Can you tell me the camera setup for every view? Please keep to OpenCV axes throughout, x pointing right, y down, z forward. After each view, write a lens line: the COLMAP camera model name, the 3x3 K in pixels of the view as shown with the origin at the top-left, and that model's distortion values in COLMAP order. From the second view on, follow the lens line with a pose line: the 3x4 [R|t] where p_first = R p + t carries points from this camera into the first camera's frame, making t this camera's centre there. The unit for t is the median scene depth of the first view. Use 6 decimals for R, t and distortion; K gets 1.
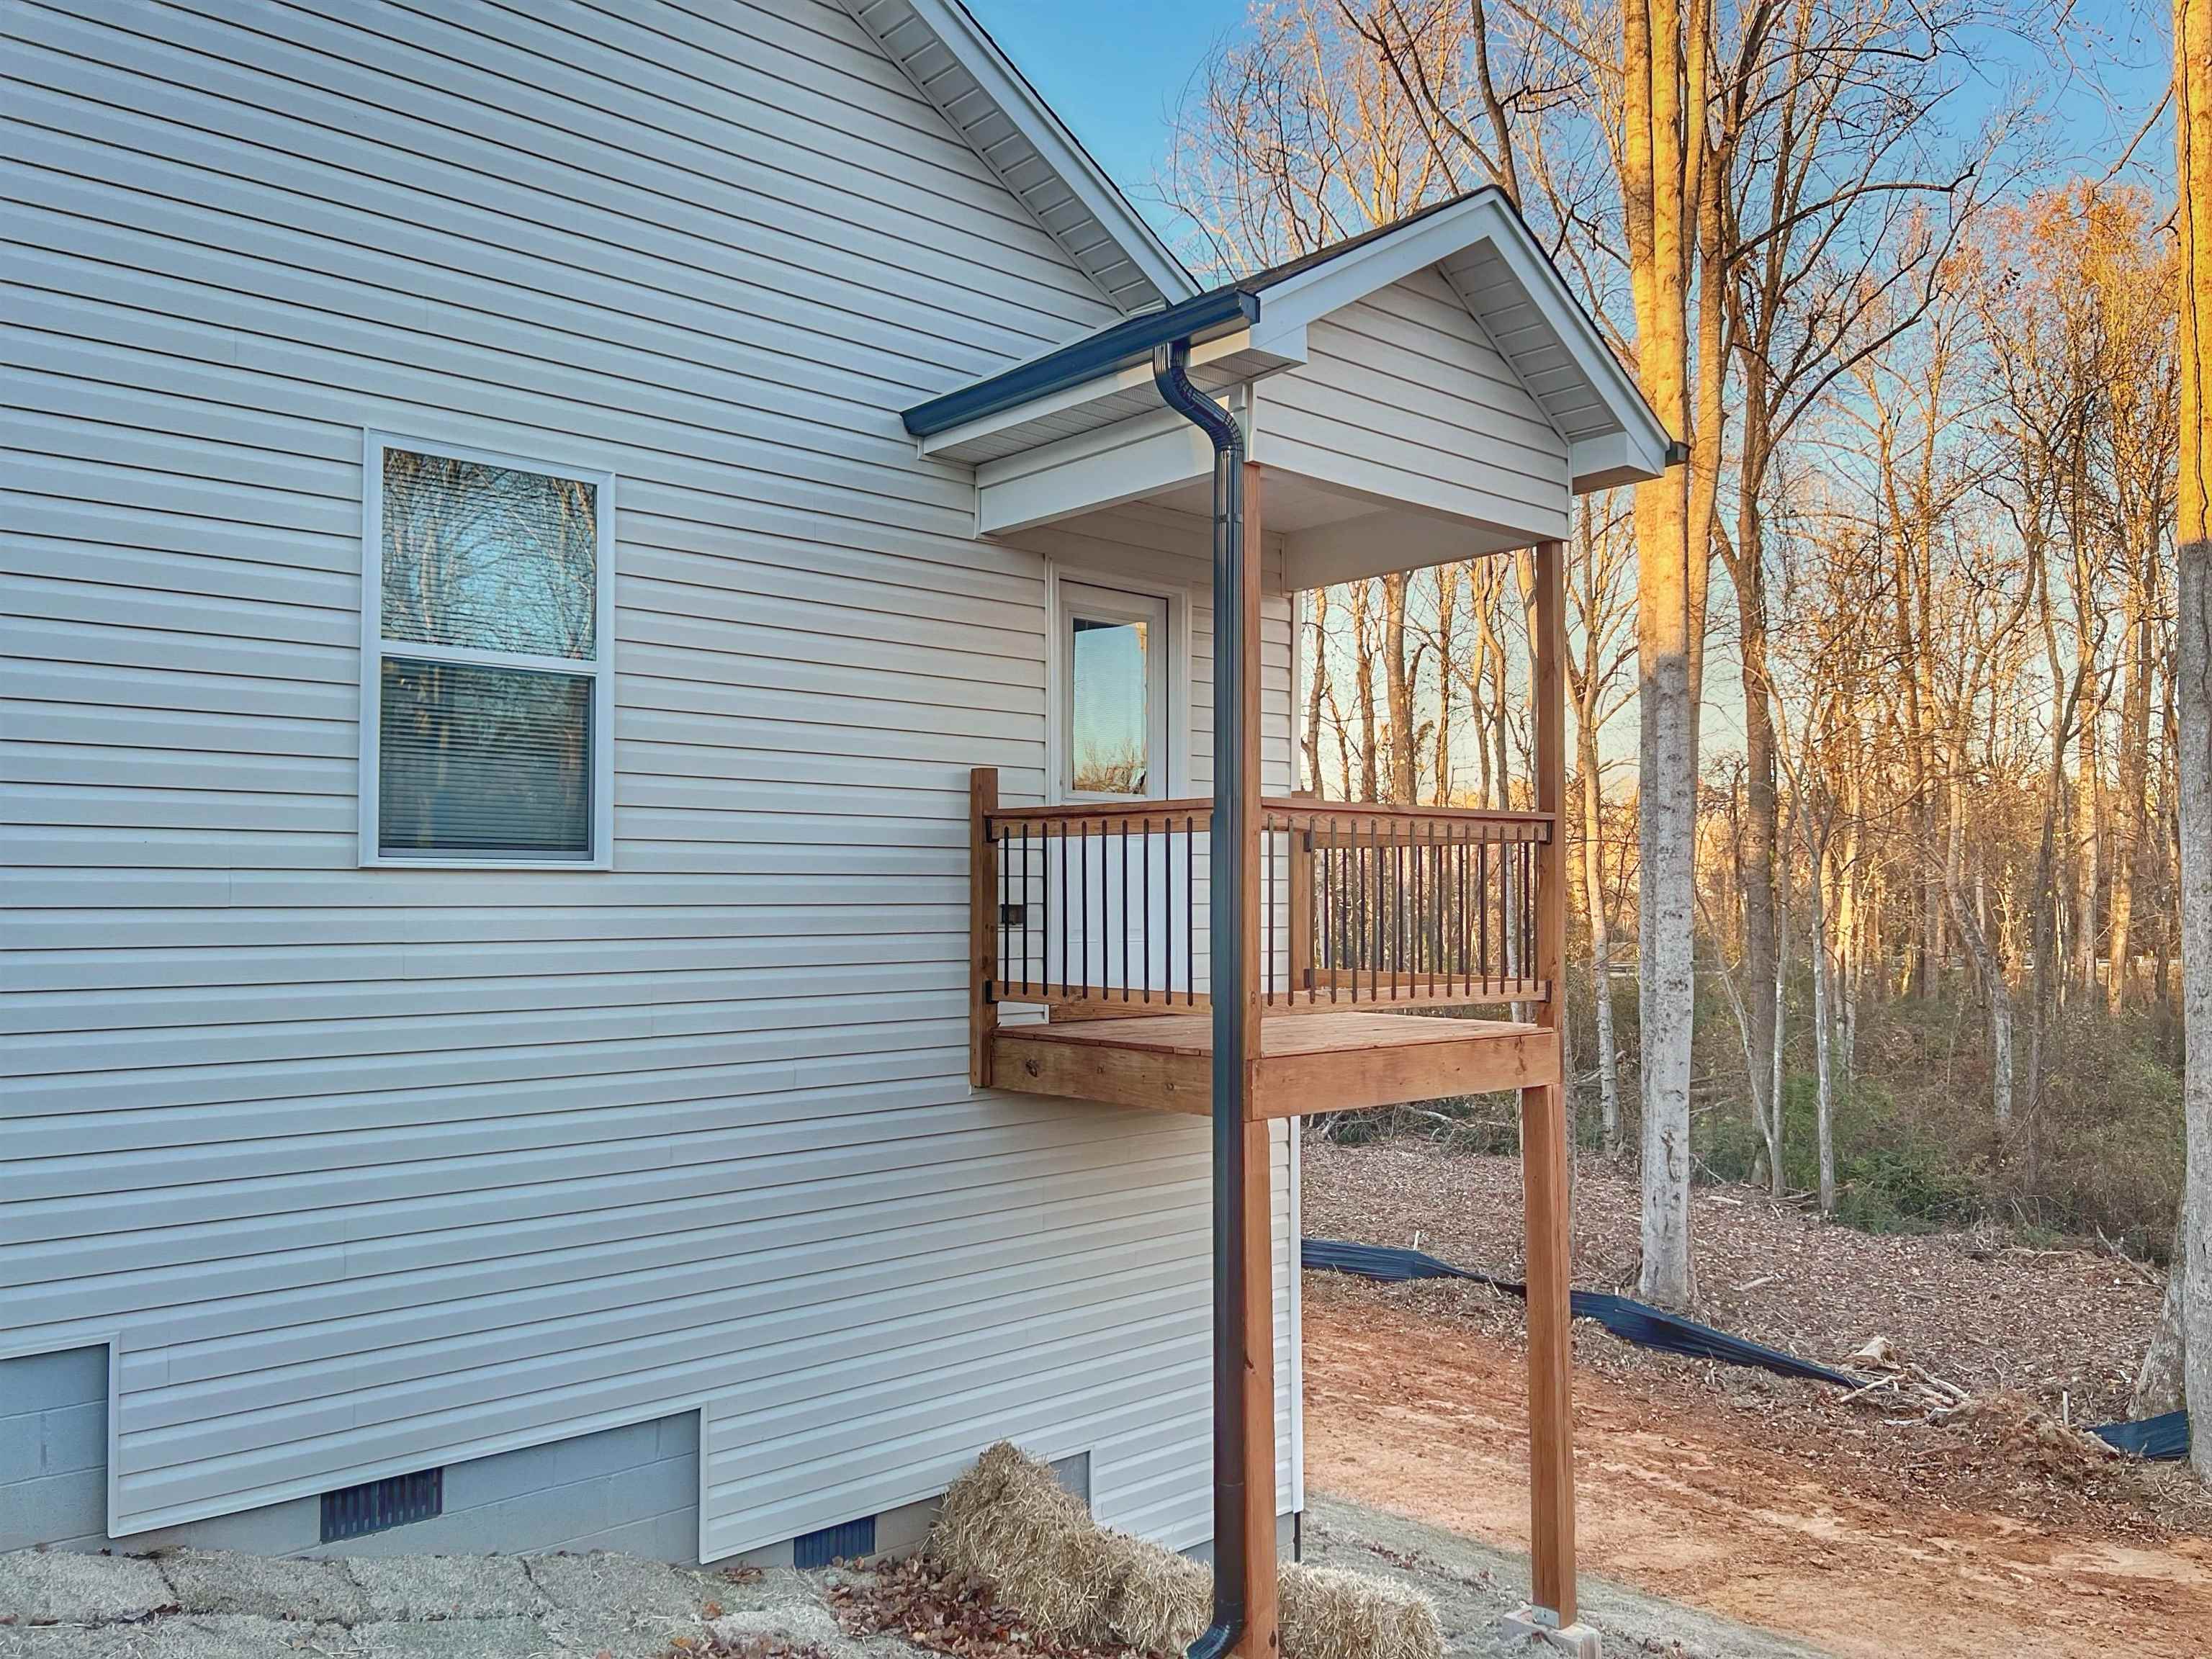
lens RADIAL K [[1716.8, 0, 1106.0], [0, 1716.8, 829.5], [0, 0, 1]] dist [0.064076, -0.001355]
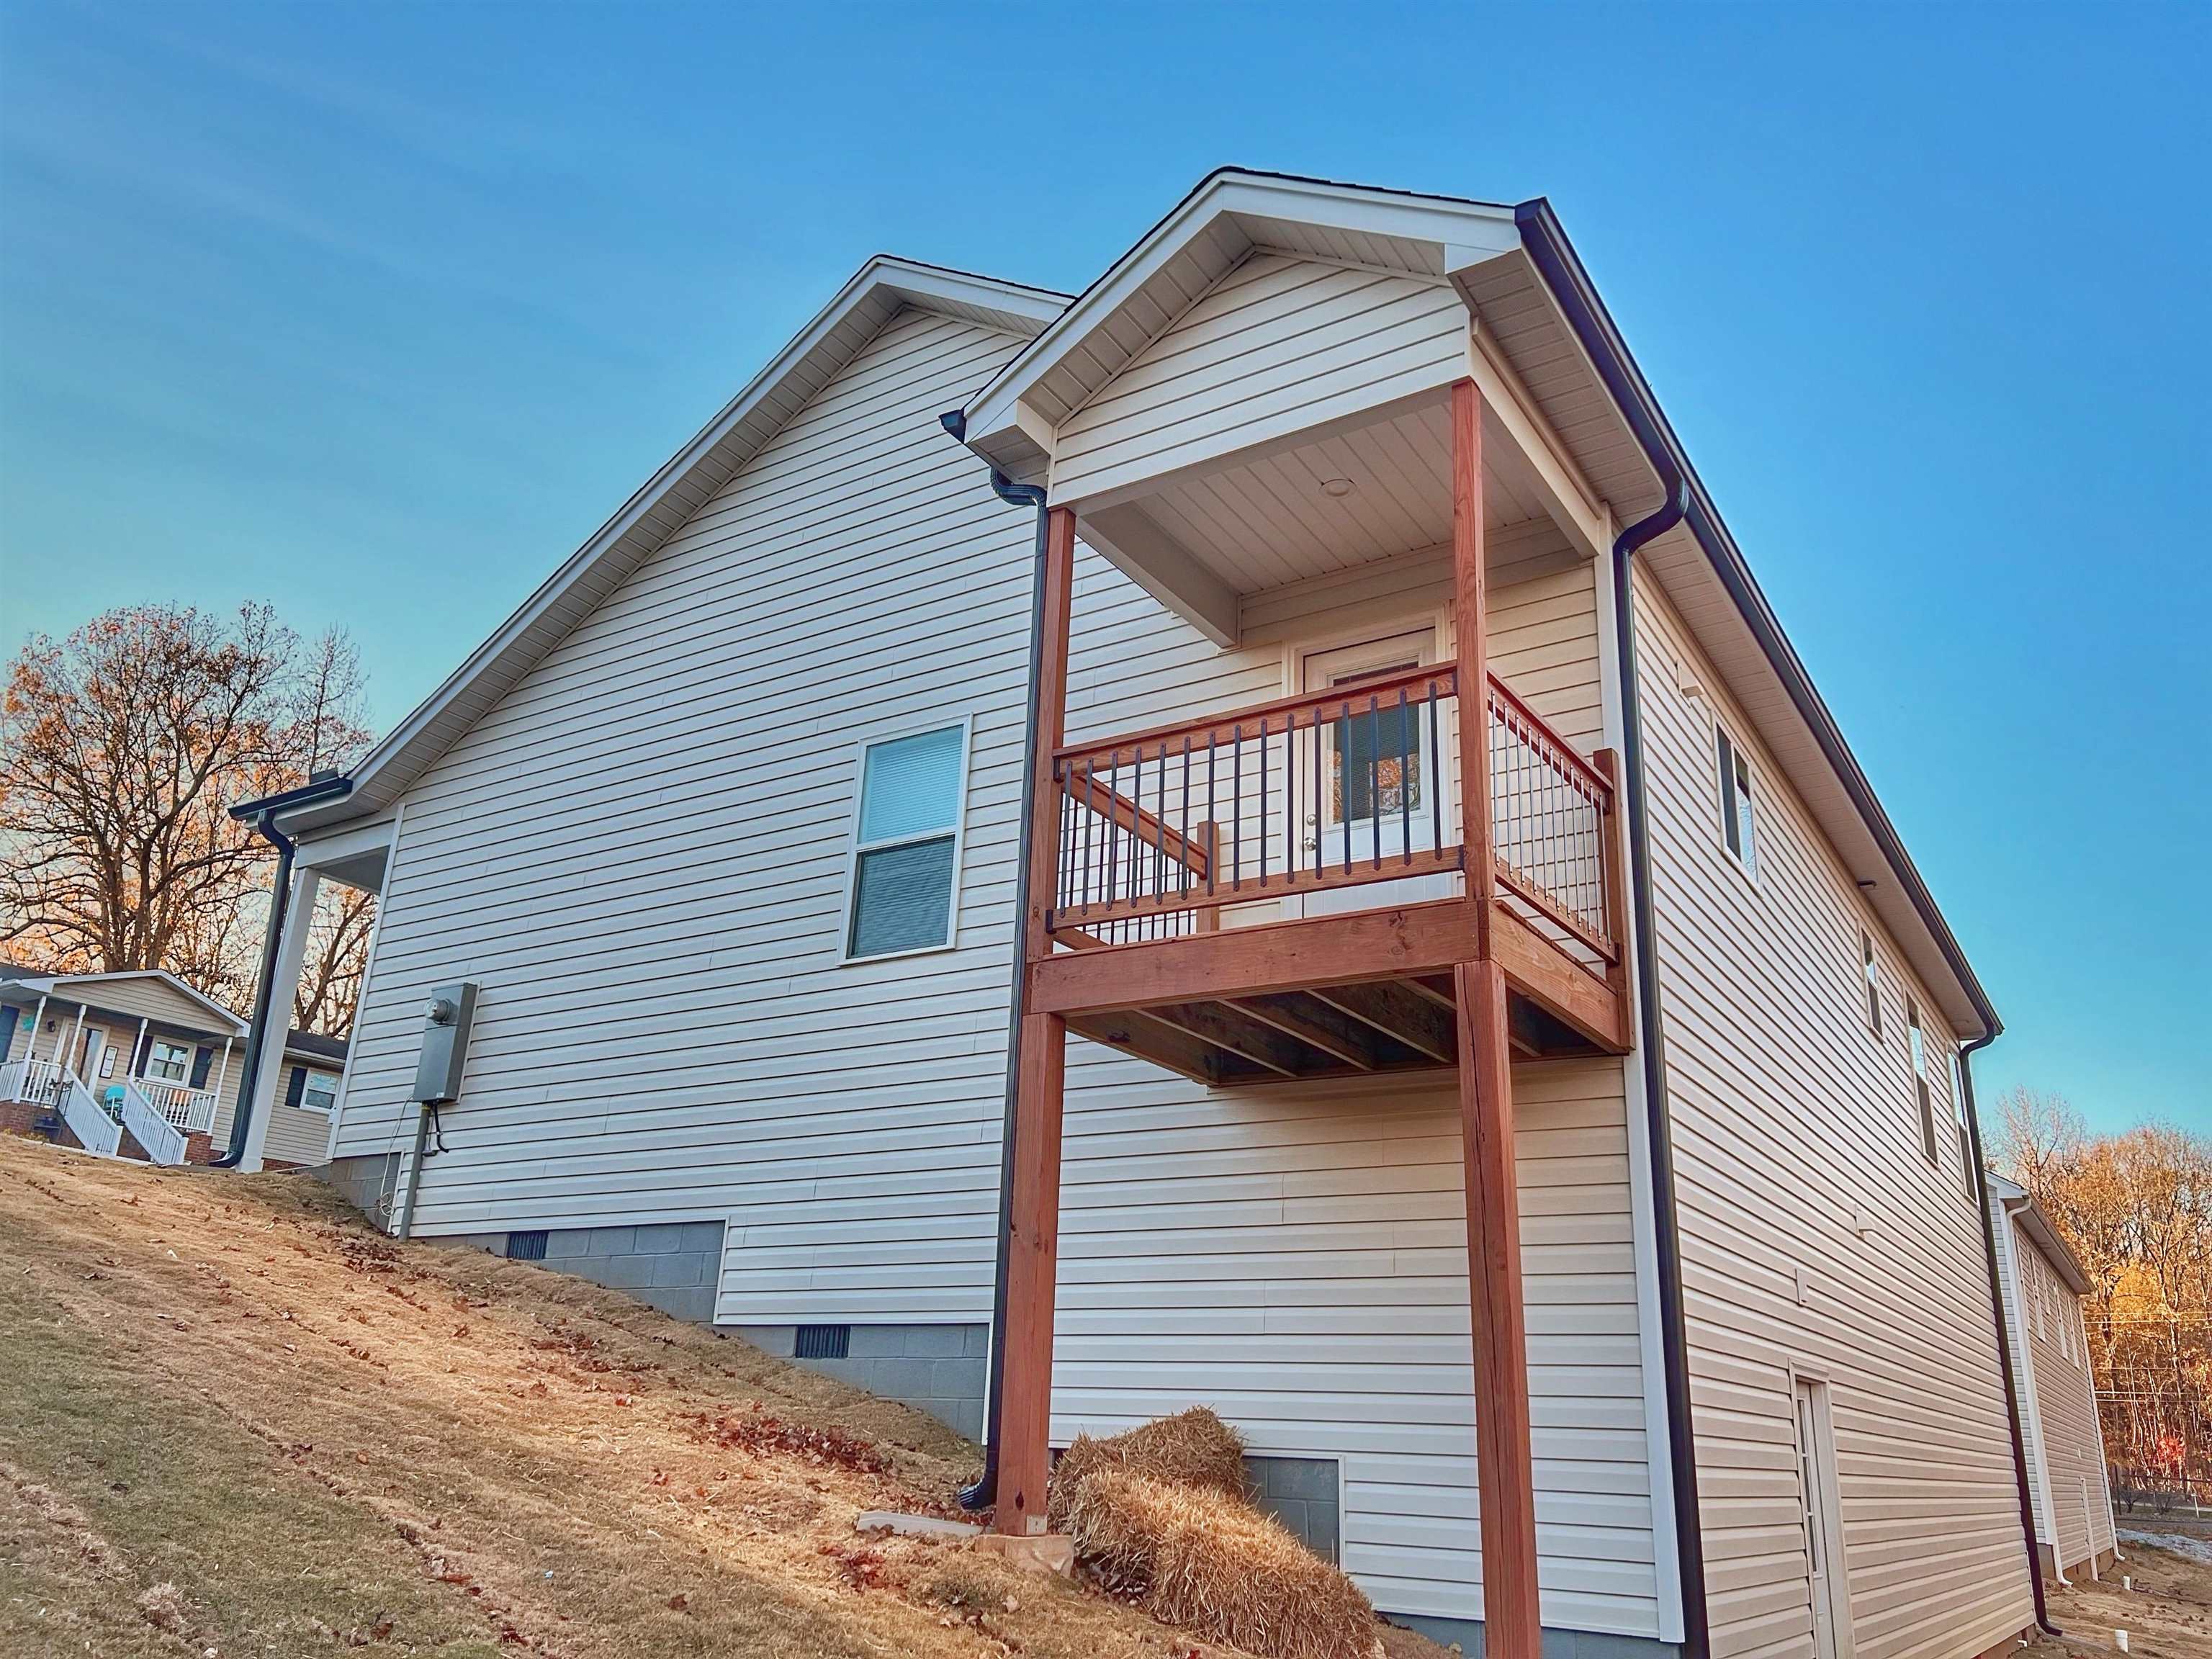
lens RADIAL K [[1716.8, 0, 1106.0], [0, 1716.8, 829.5], [0, 0, 1]] dist [0.064076, -0.001355]
pose [[0.293037, -0.314627, -0.902851, 1.249932], [0.018799, 0.946018, -0.323569, 0.449672], [0.955916, 0.077845, 0.283133, 0.737577]]
